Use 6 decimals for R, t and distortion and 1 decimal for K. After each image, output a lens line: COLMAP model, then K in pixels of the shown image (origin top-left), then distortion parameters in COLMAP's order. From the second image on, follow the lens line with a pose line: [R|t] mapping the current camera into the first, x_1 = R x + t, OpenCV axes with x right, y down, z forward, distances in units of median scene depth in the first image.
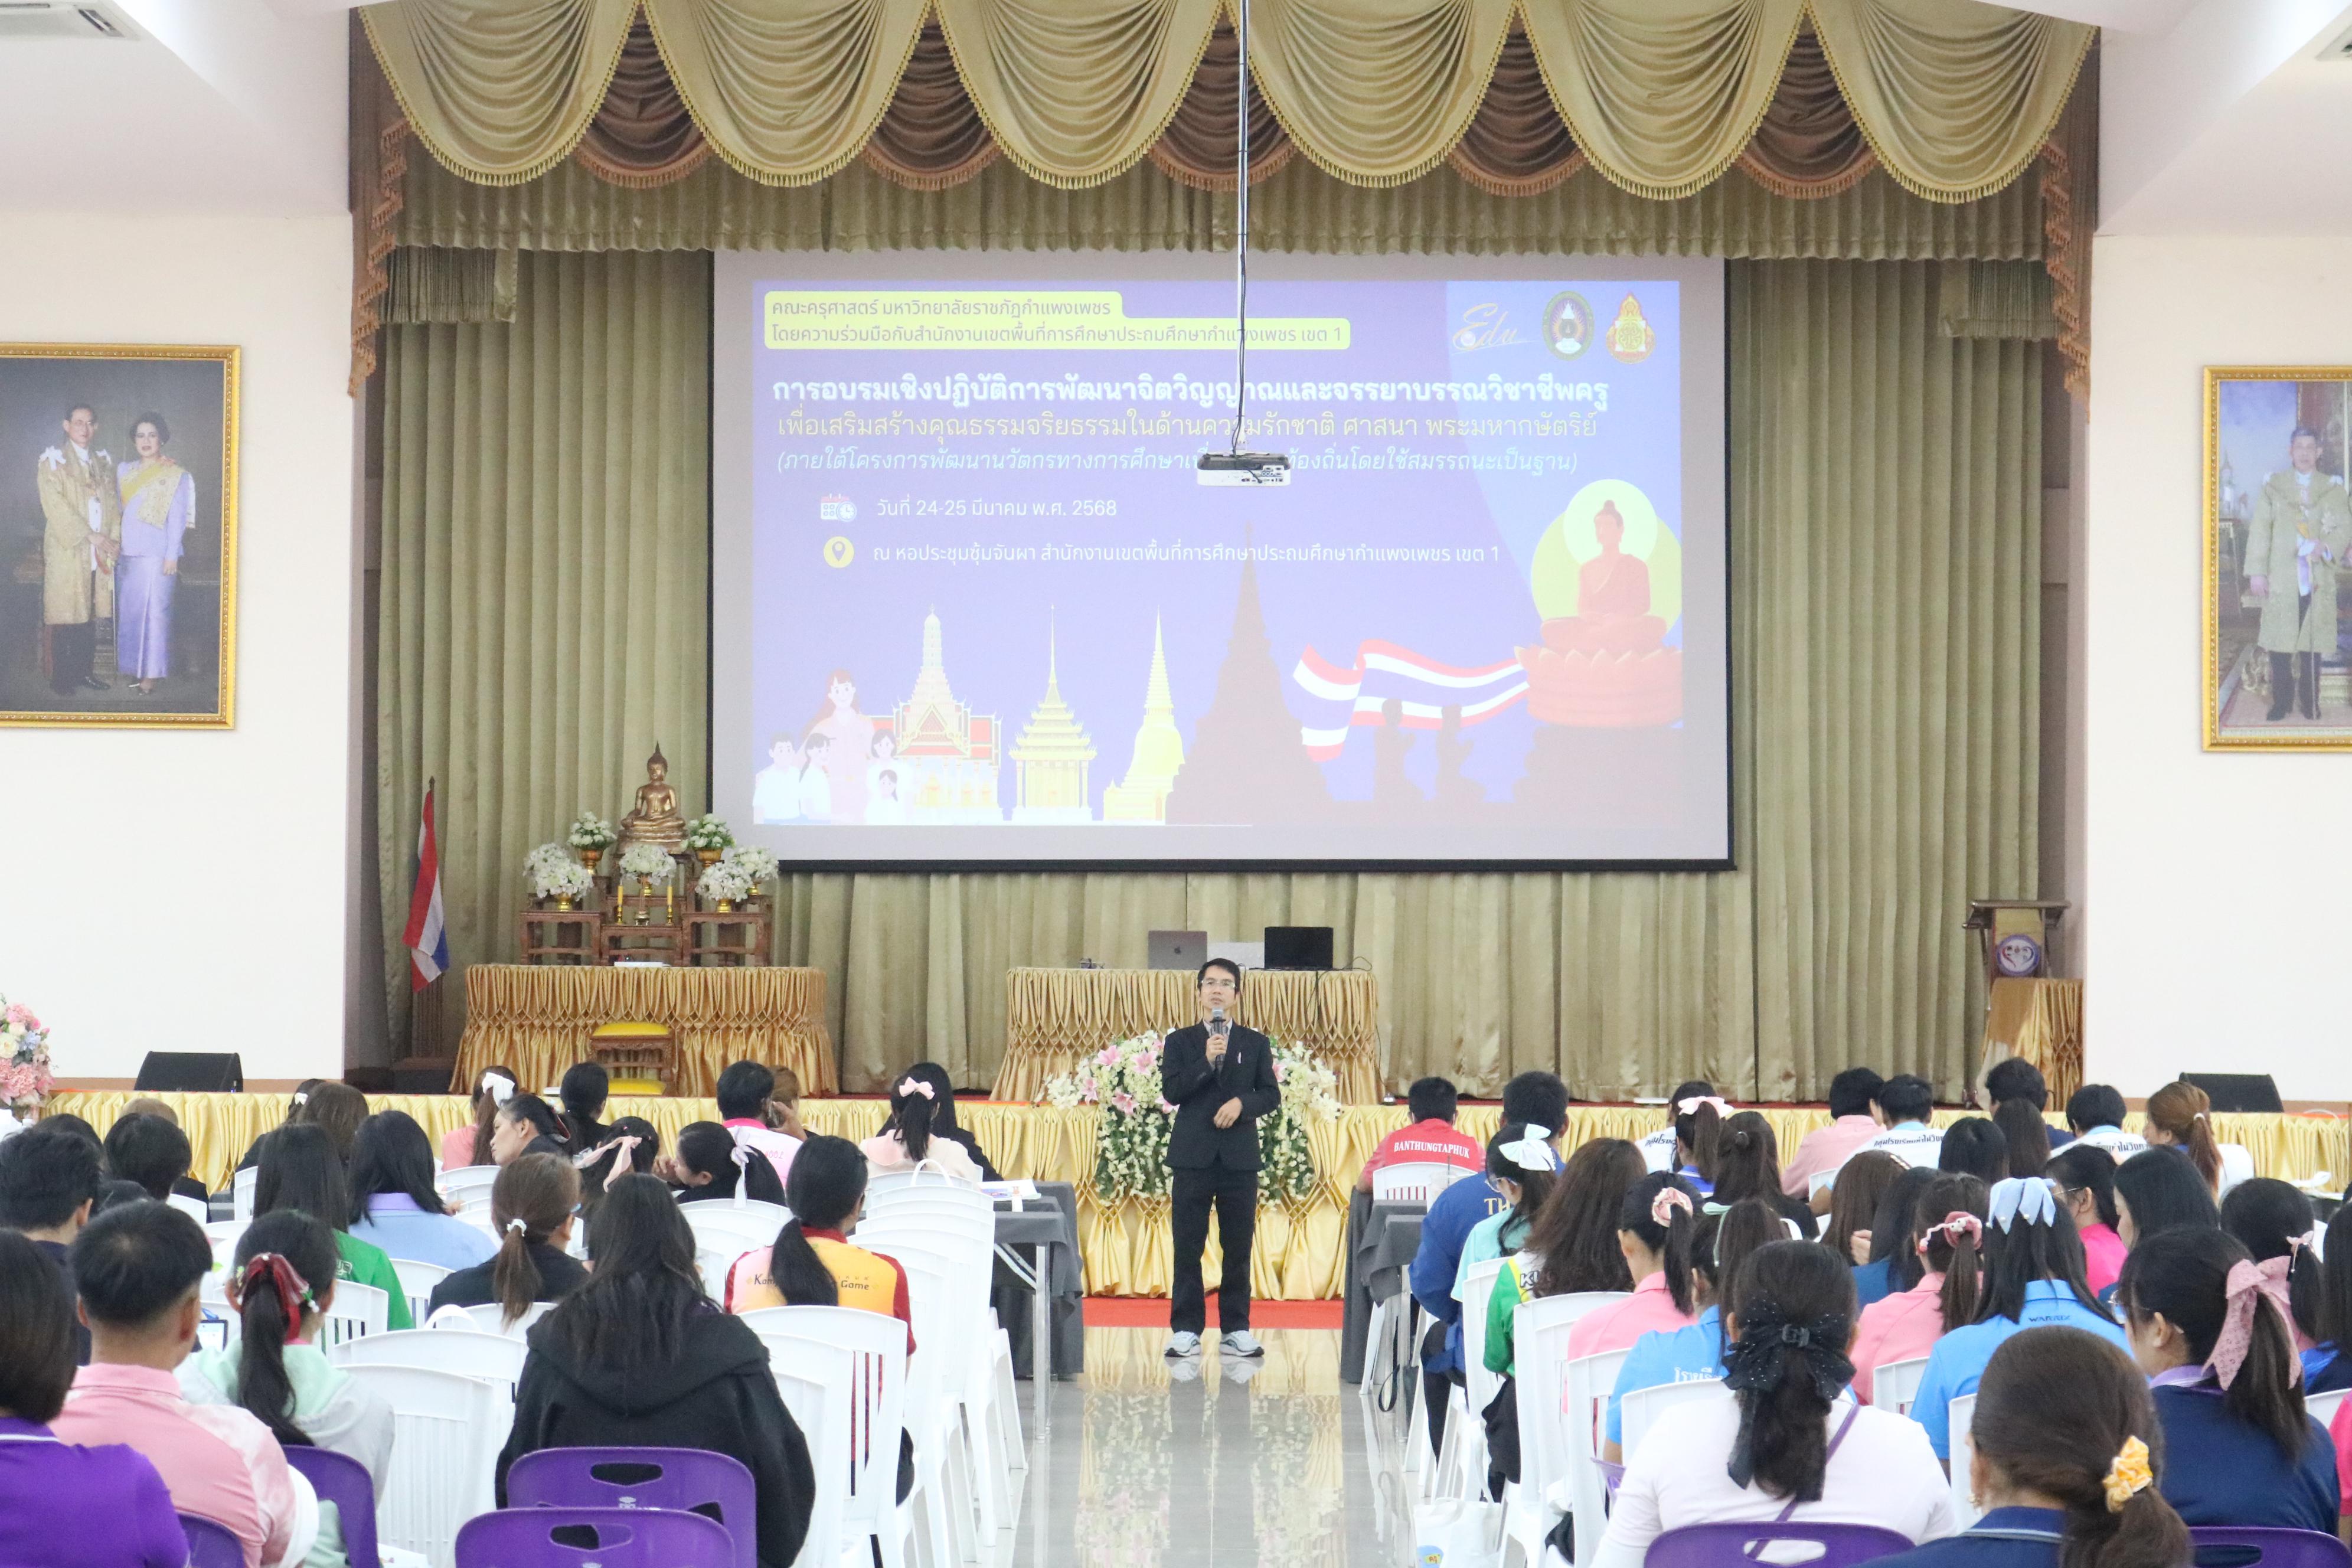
lens RADIAL K [[5361.7, 0, 1186.3], [0, 5361.7, 883.6], [0, 0, 1]] dist [-0.130495, 0.479480]
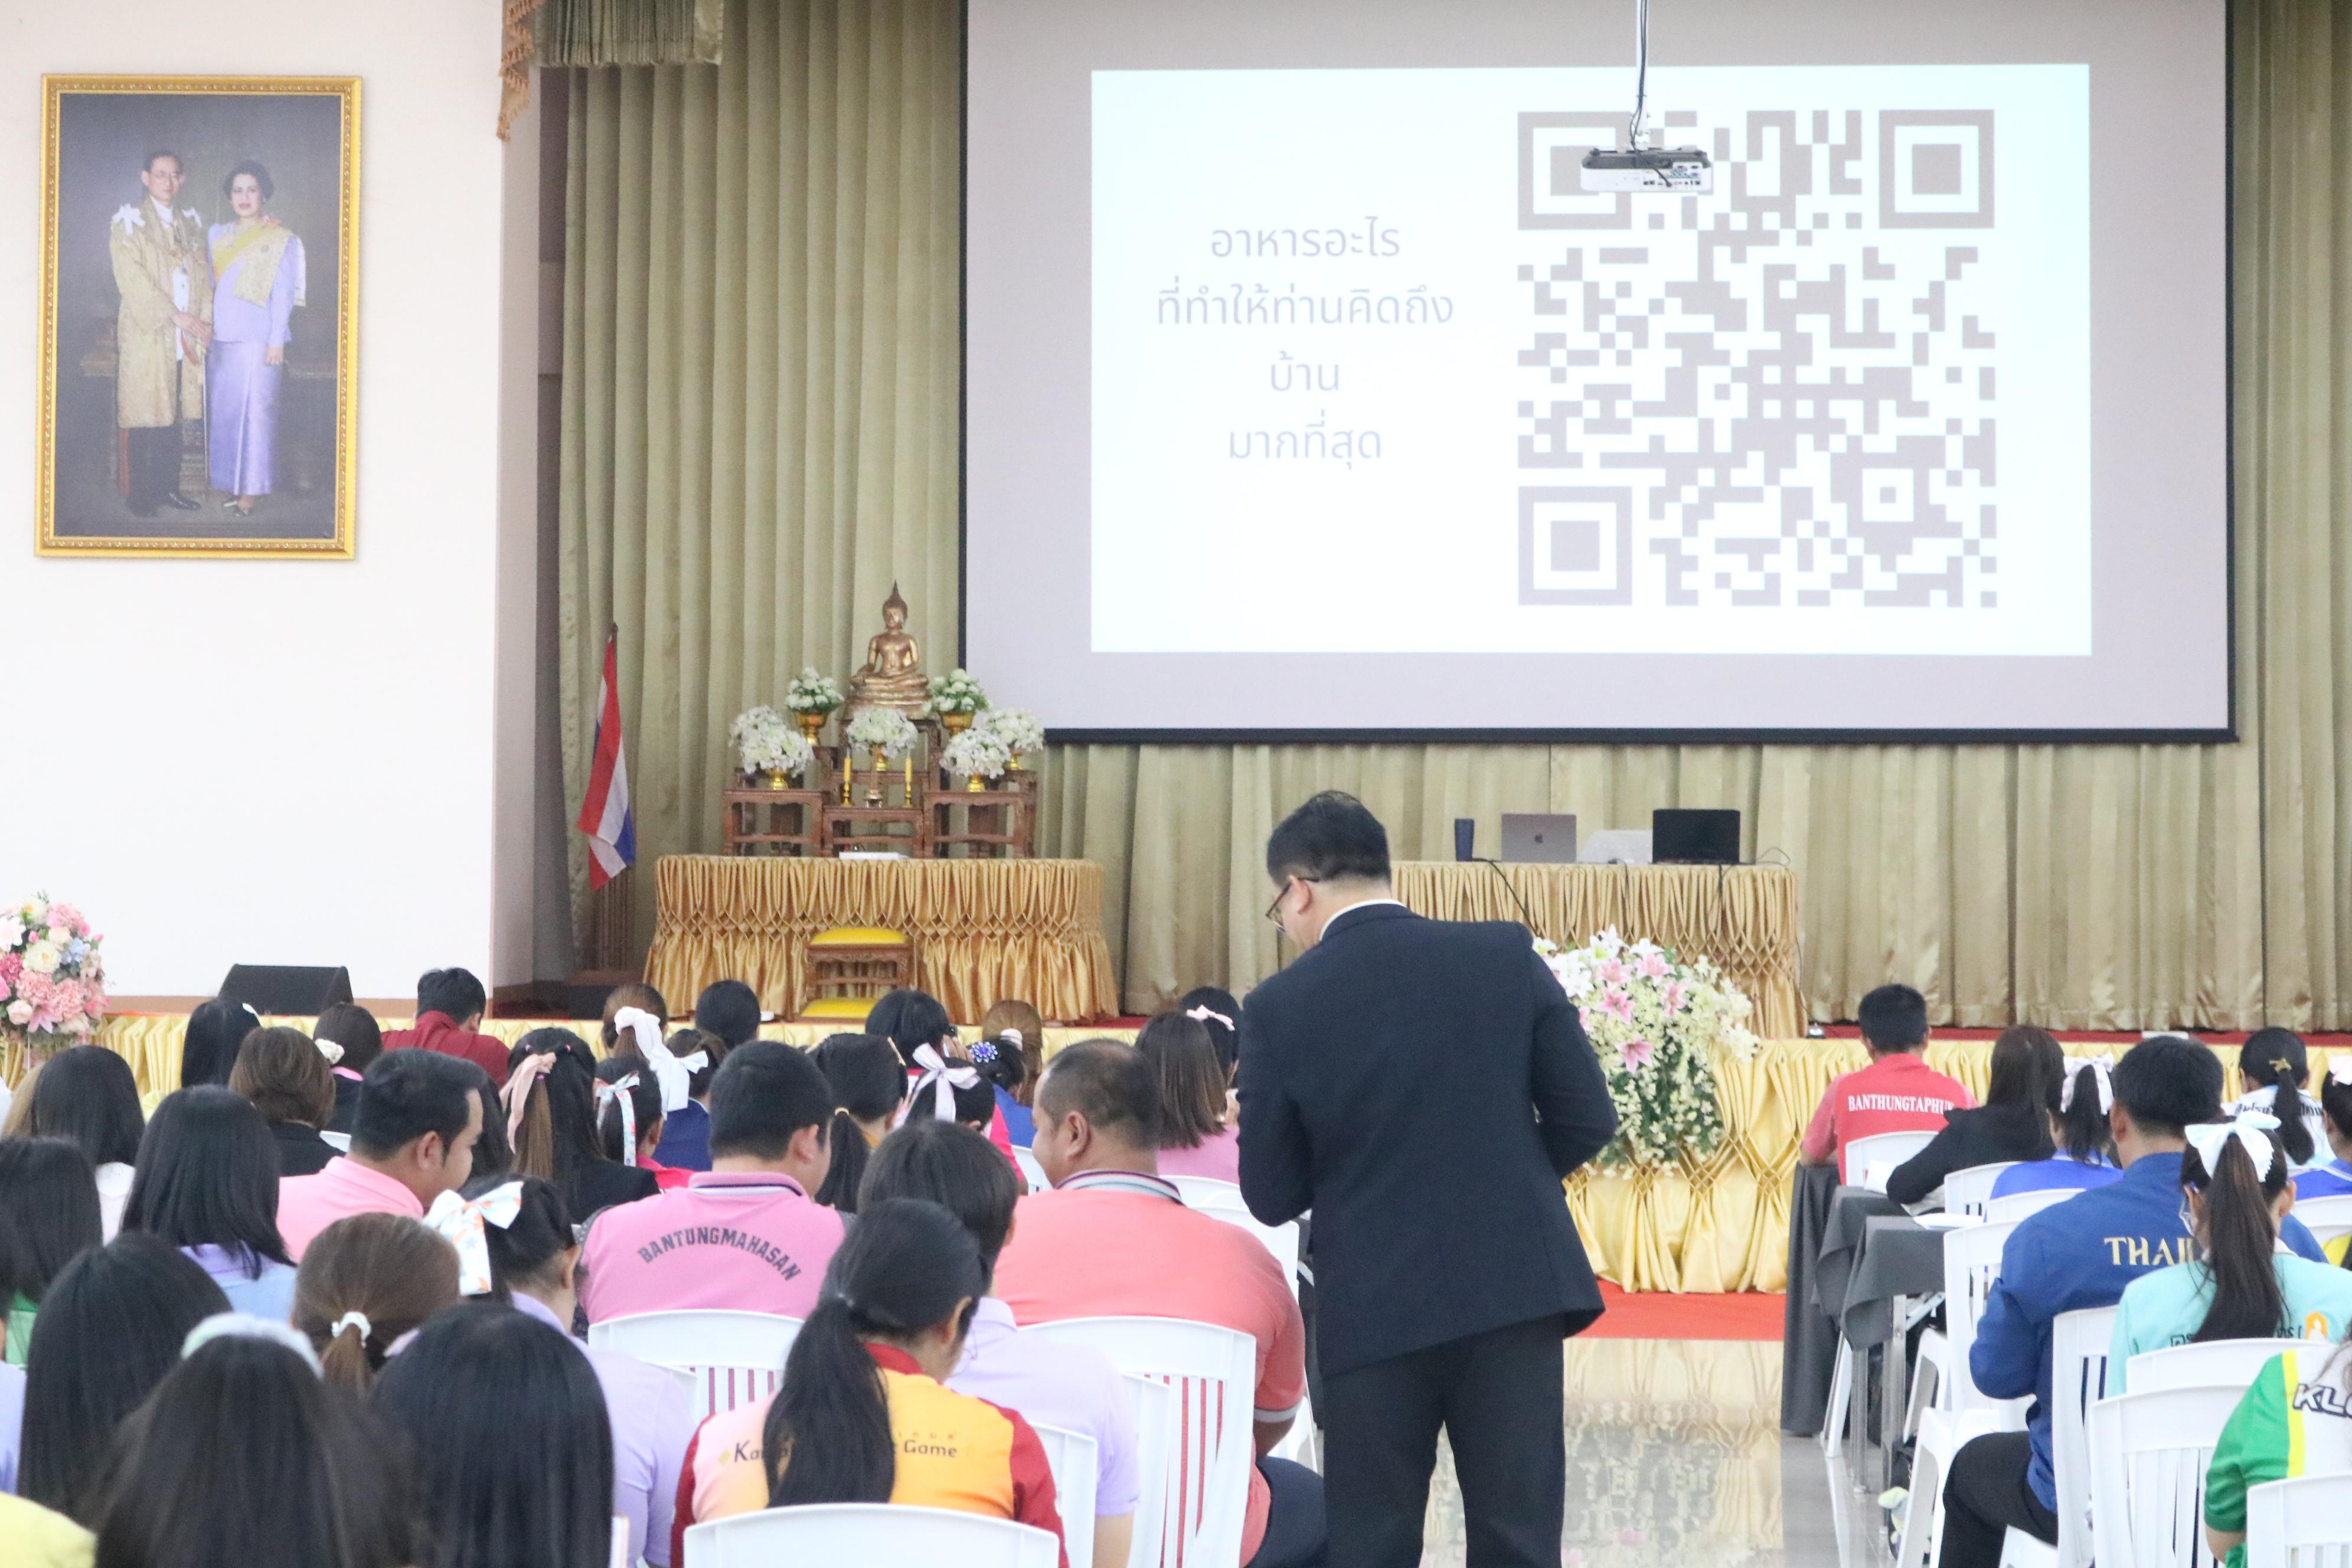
lens RADIAL K [[5292.7, 0, 1123.9], [0, 5292.7, 785.6], [0, 0, 1]] dist [-0.012631, 0.285082]
pose [[0.997175, 0.001049, -0.075108, -0.004299], [-0.001061, 0.999999, -0.000114, 0.004596], [0.075108, 0.000193, 0.997175, 0.208623]]
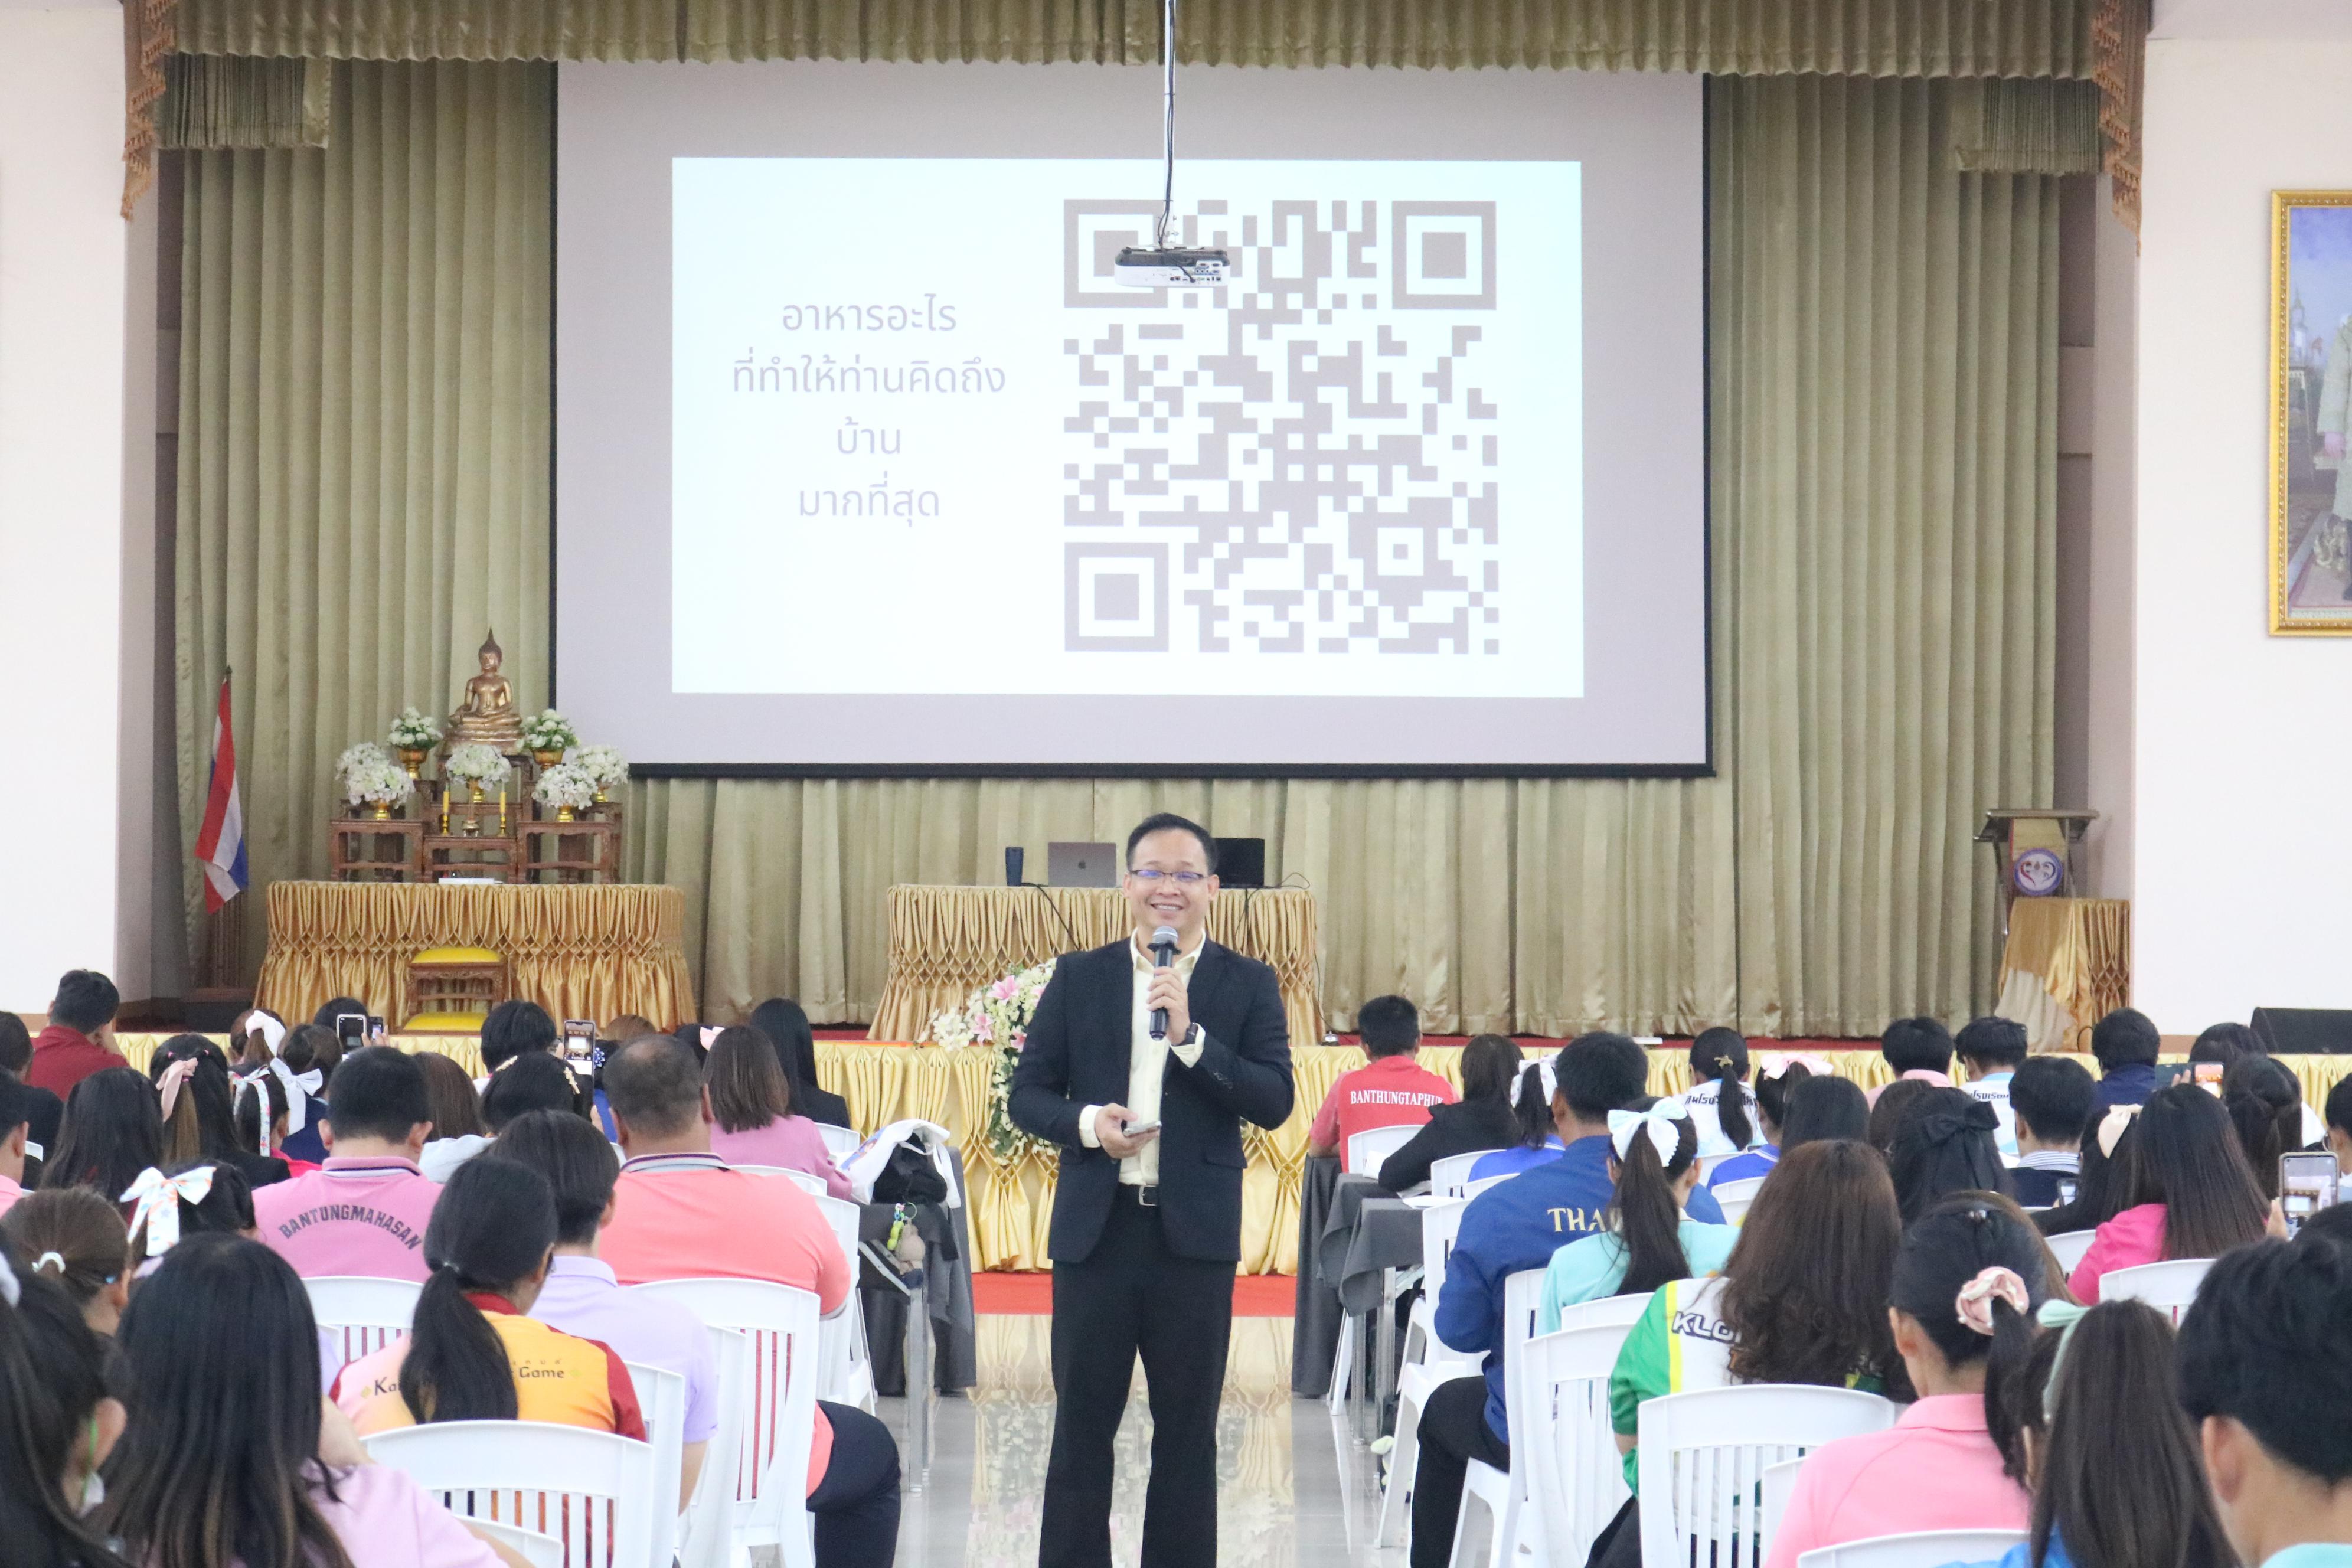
lens RADIAL K [[5025.1, 0, 1148.4], [0, 5025.1, 822.3], [0, 0, 1]] dist [-0.029829, 0.016816]
pose [[0.999908, 0.000622, 0.013554, -0.002334], [-0.000642, 0.999999, 0.001488, 0.004196], [-0.013553, -0.001496, 0.999907, 0.180233]]
